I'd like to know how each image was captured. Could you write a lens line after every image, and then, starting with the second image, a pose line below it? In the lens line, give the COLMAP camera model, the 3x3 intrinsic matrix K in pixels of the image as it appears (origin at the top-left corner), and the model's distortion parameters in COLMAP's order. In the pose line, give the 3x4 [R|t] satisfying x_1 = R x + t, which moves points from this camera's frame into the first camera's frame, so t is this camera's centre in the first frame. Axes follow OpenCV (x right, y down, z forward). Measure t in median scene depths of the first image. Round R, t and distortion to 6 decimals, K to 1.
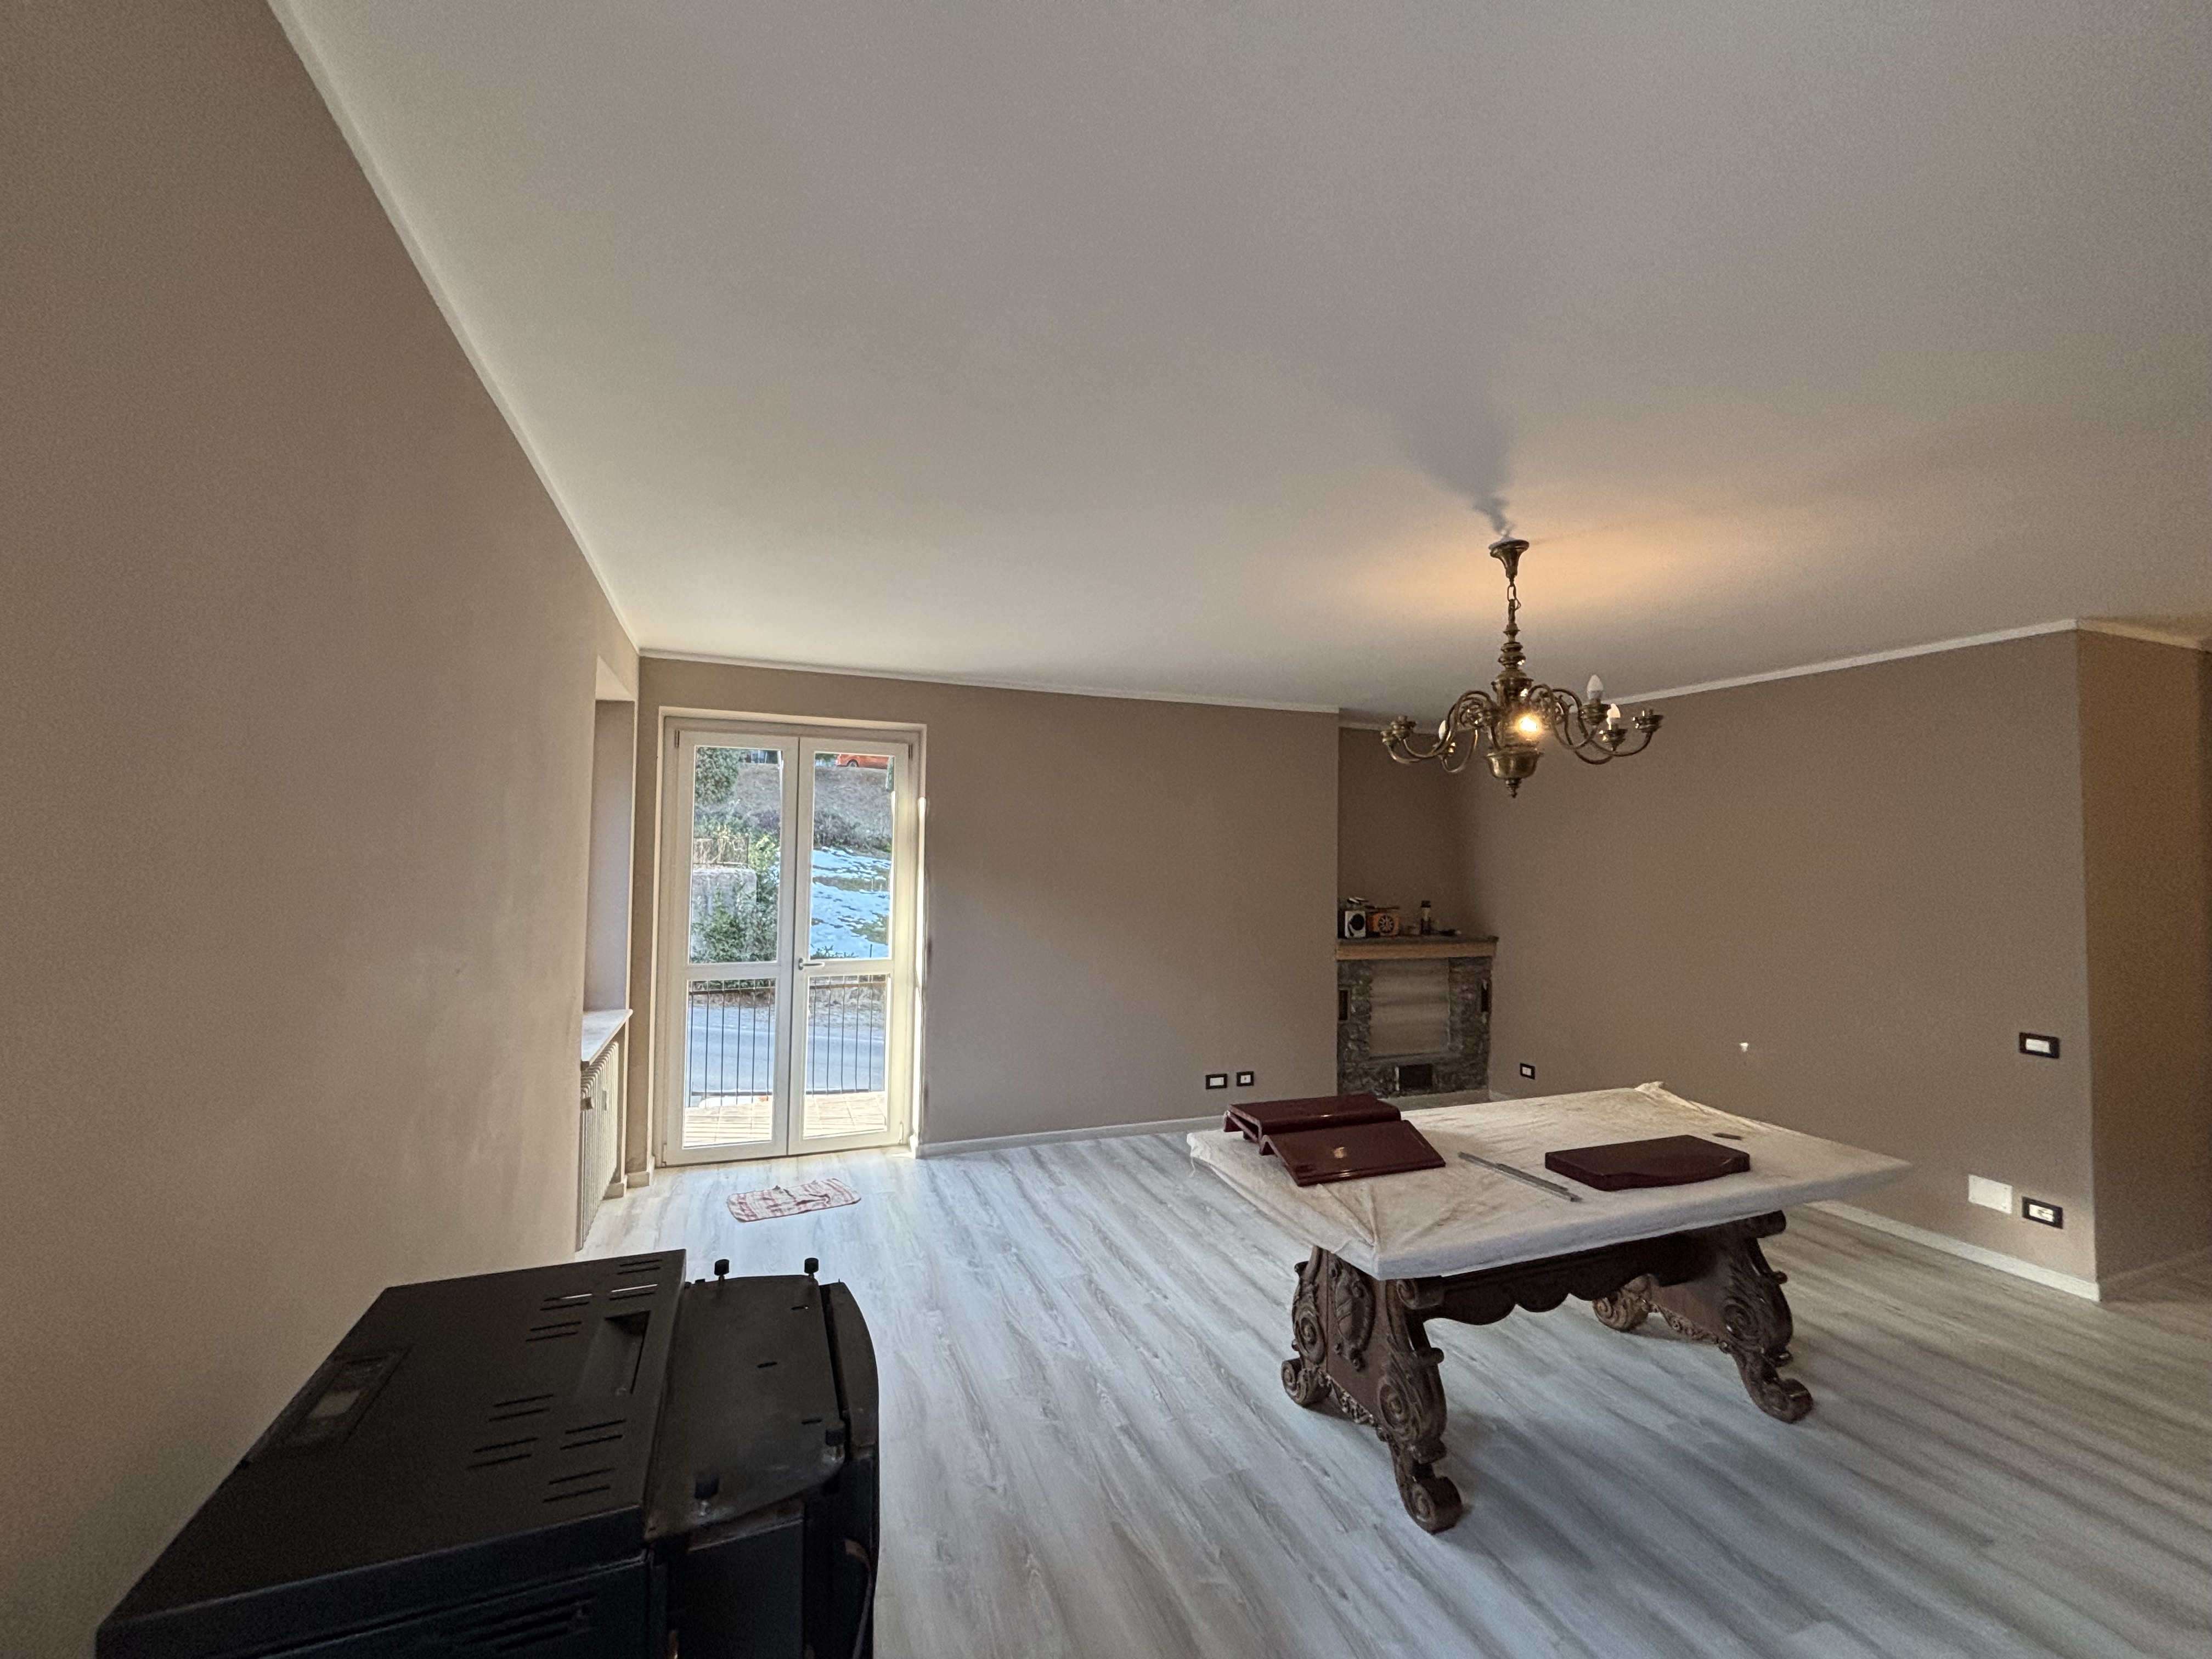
lens RADIAL K [[893.3, 0, 1107.0], [0, 893.3, 825.2], [0, 0, 1]] dist [0.002455, -0.001310]
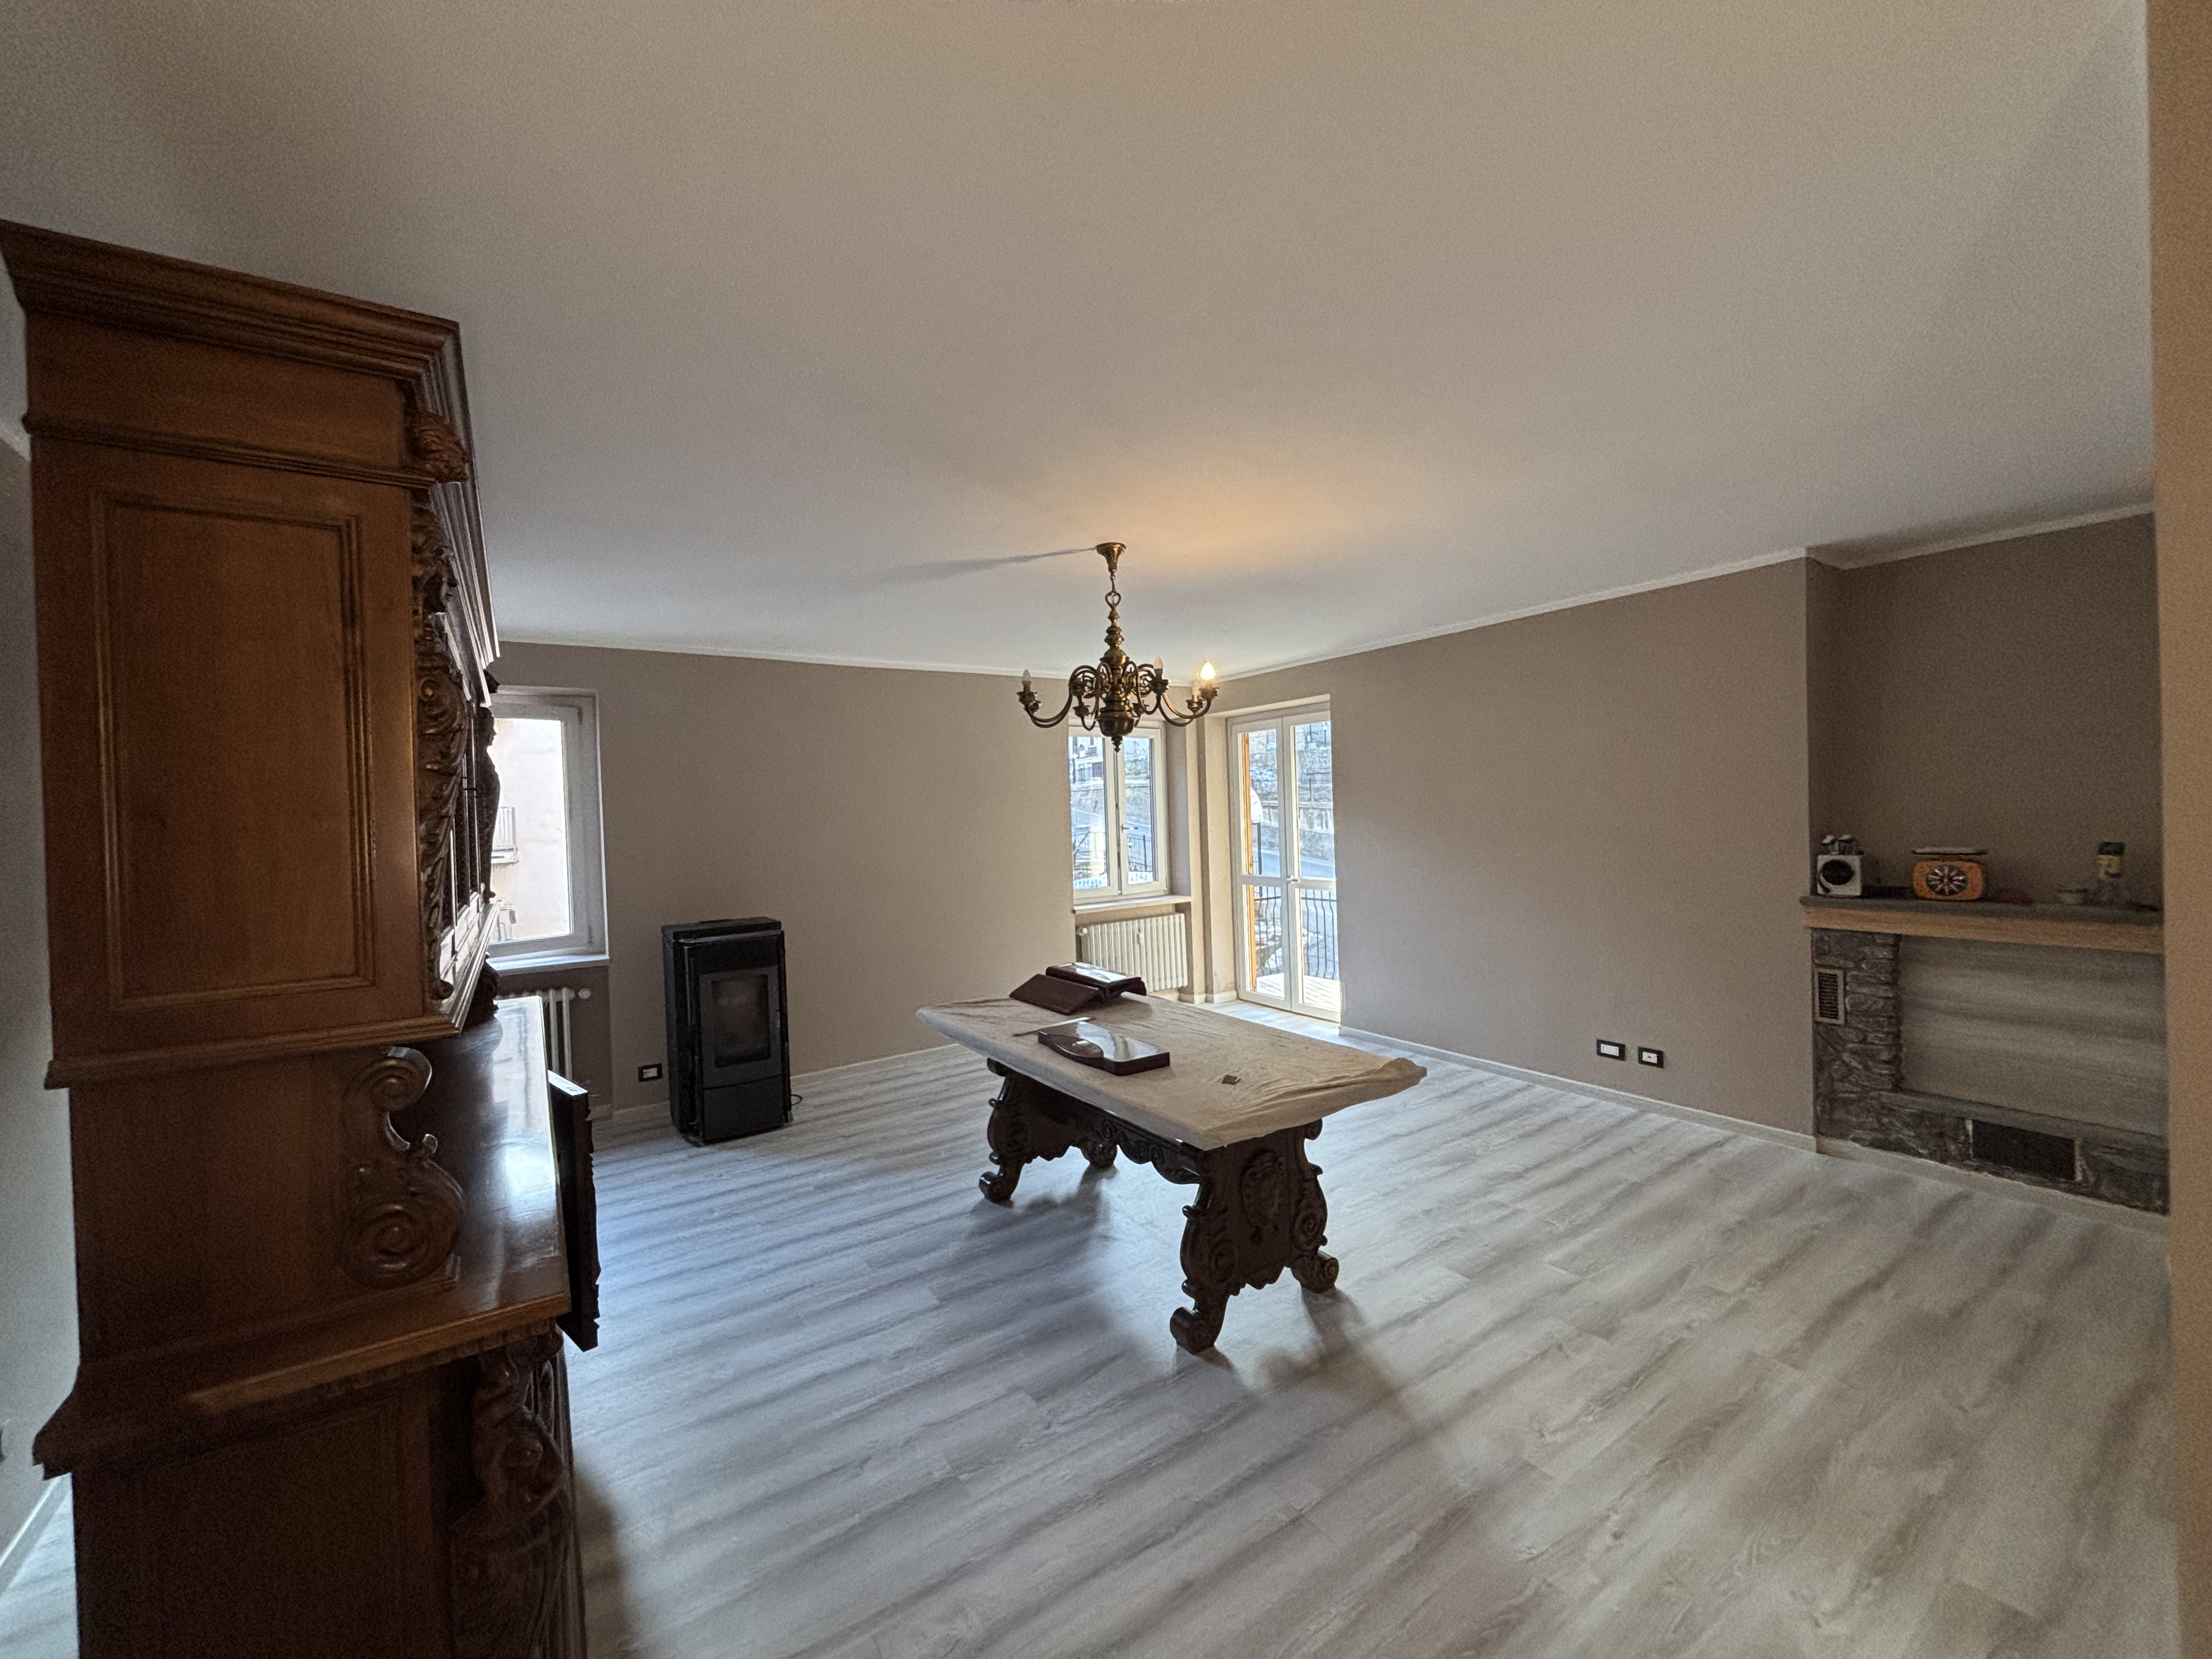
lens RADIAL K [[893.3, 0, 1099.6], [0, 893.3, 826.4], [0, 0, 1]] dist [0.002455, -0.001310]
pose [[0.230411, -0.004773, -0.973082, 1.142874], [0.075846, 0.997034, 0.013069, 0.036249], [0.970133, -0.076816, 0.230089, 0.471919]]
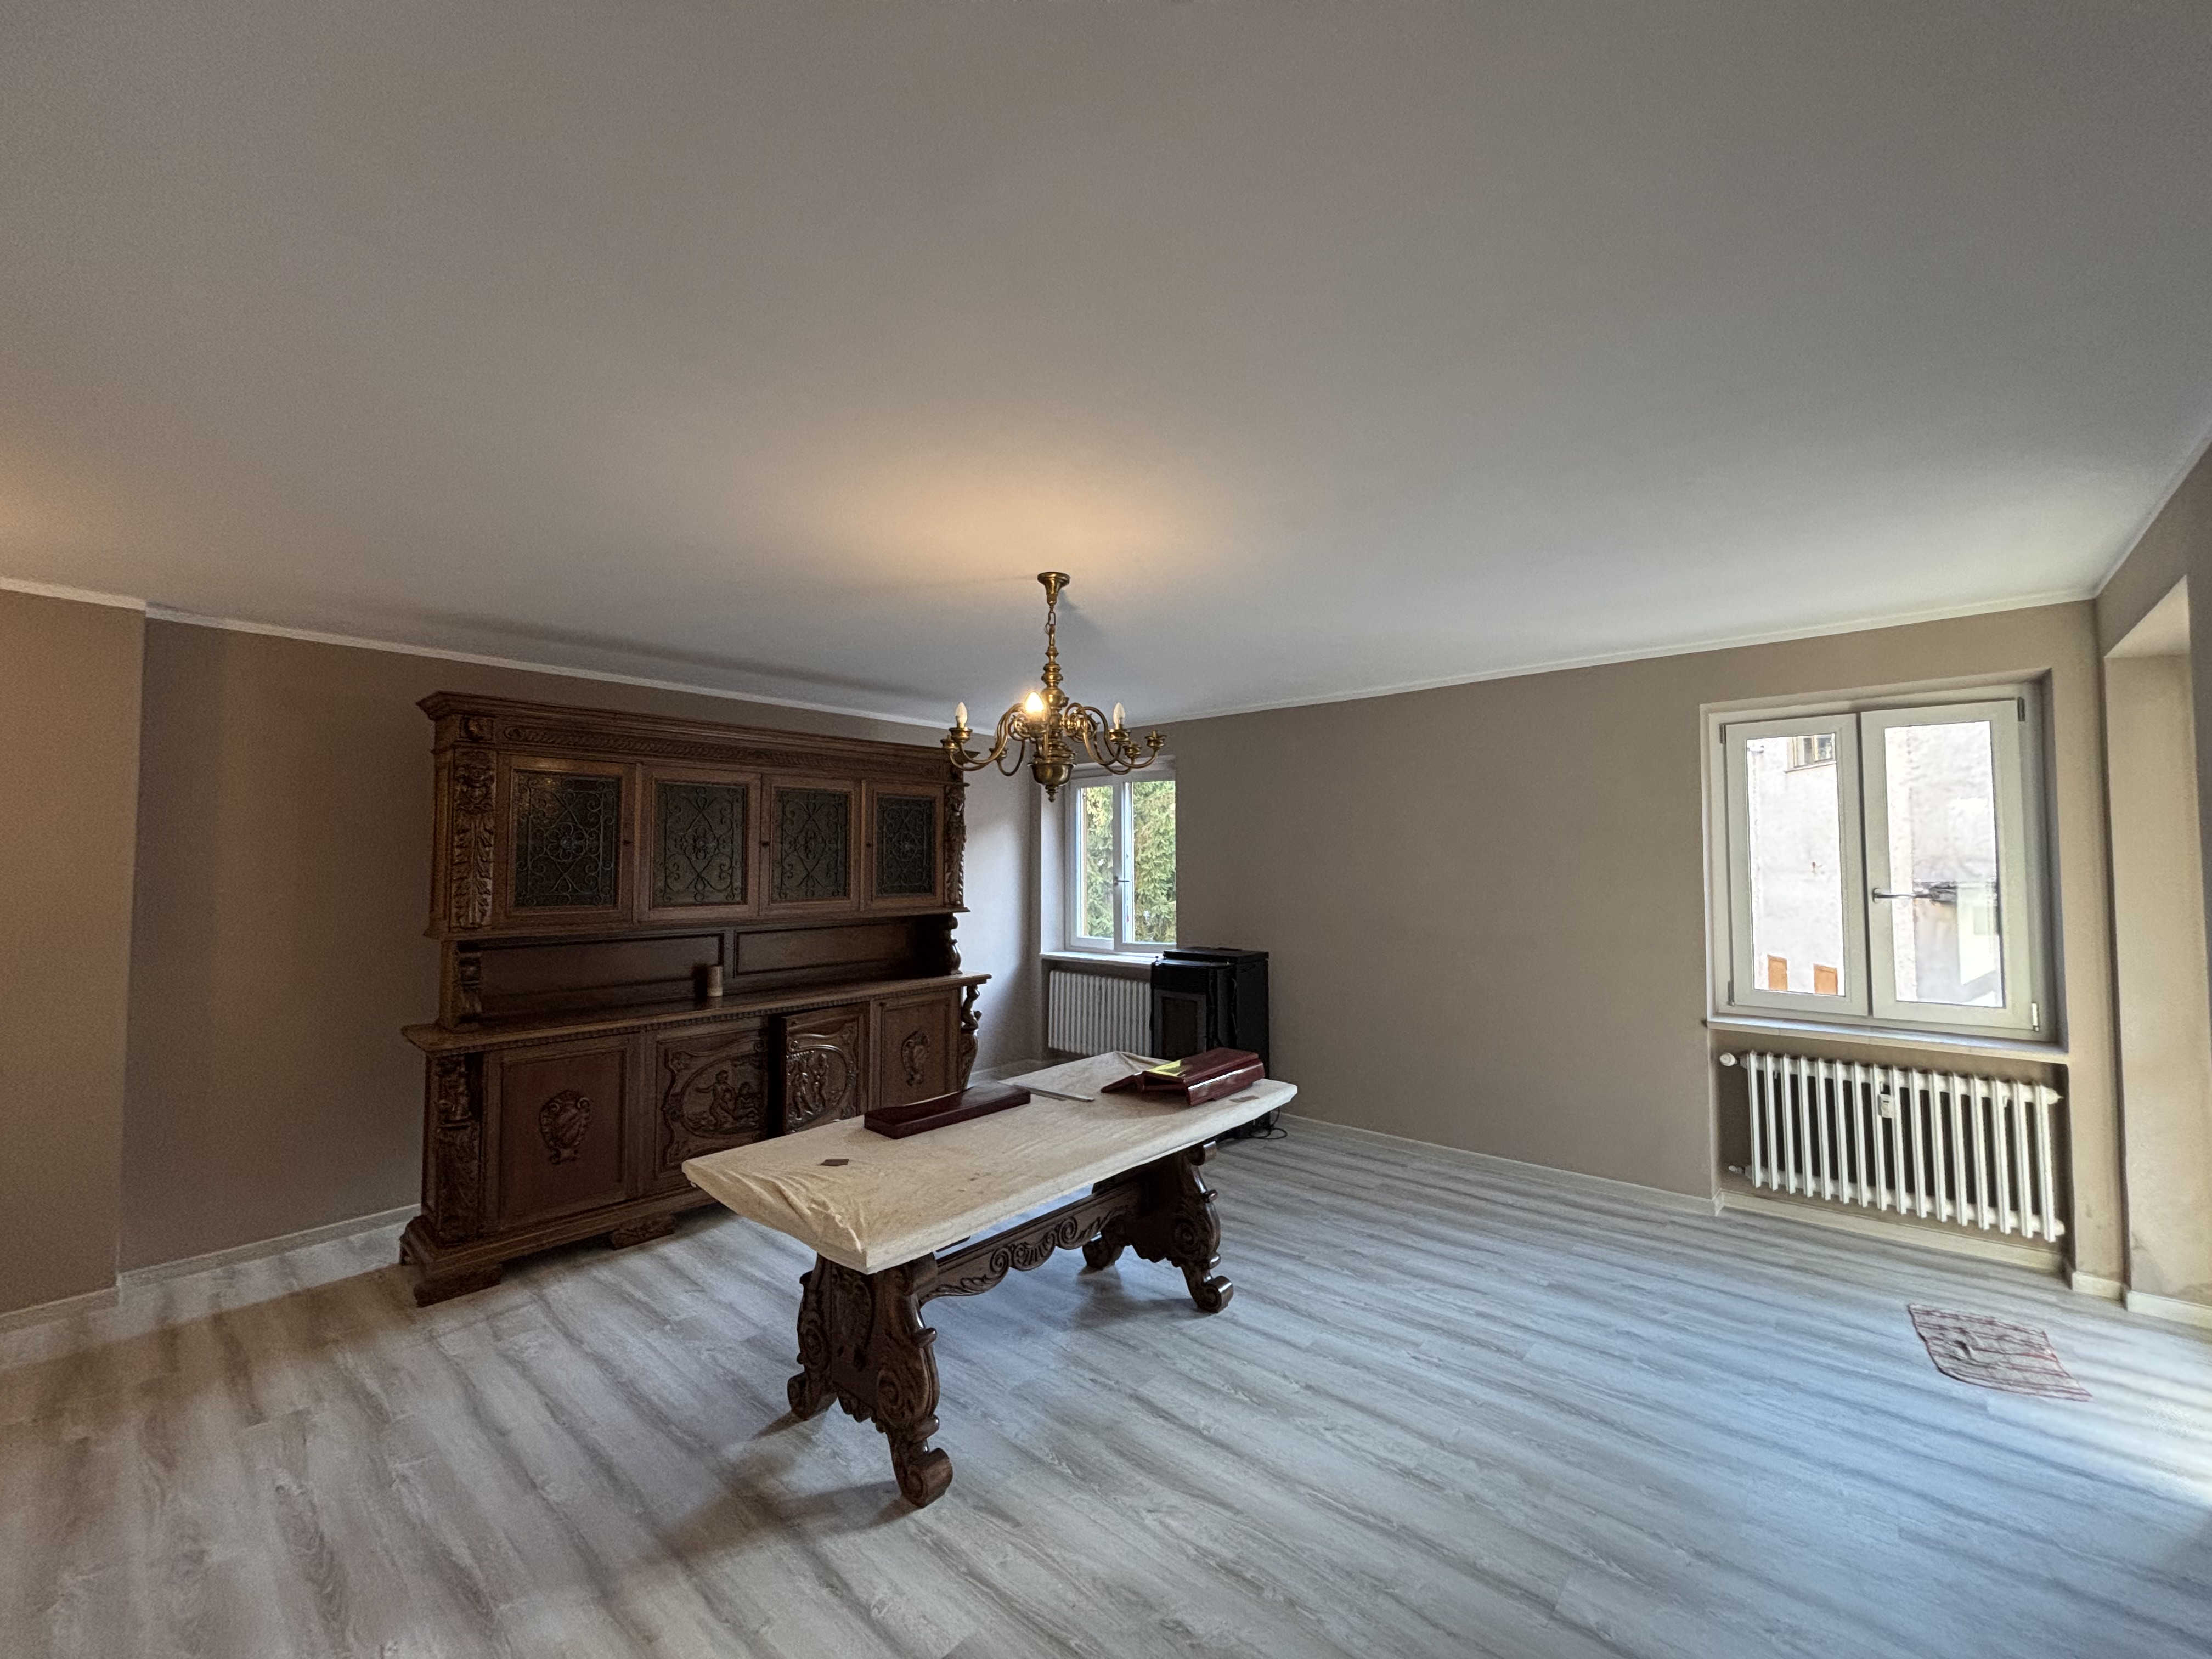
lens RADIAL K [[893.3, 0, 1102.3], [0, 893.3, 832.7], [0, 0, 1]] dist [0.002455, -0.001310]
pose [[-0.885806, -0.026582, -0.463293, 0.628853], [0.007787, 0.997366, -0.072115, 0.060790], [0.463990, -0.067488, -0.883266, 1.382219]]
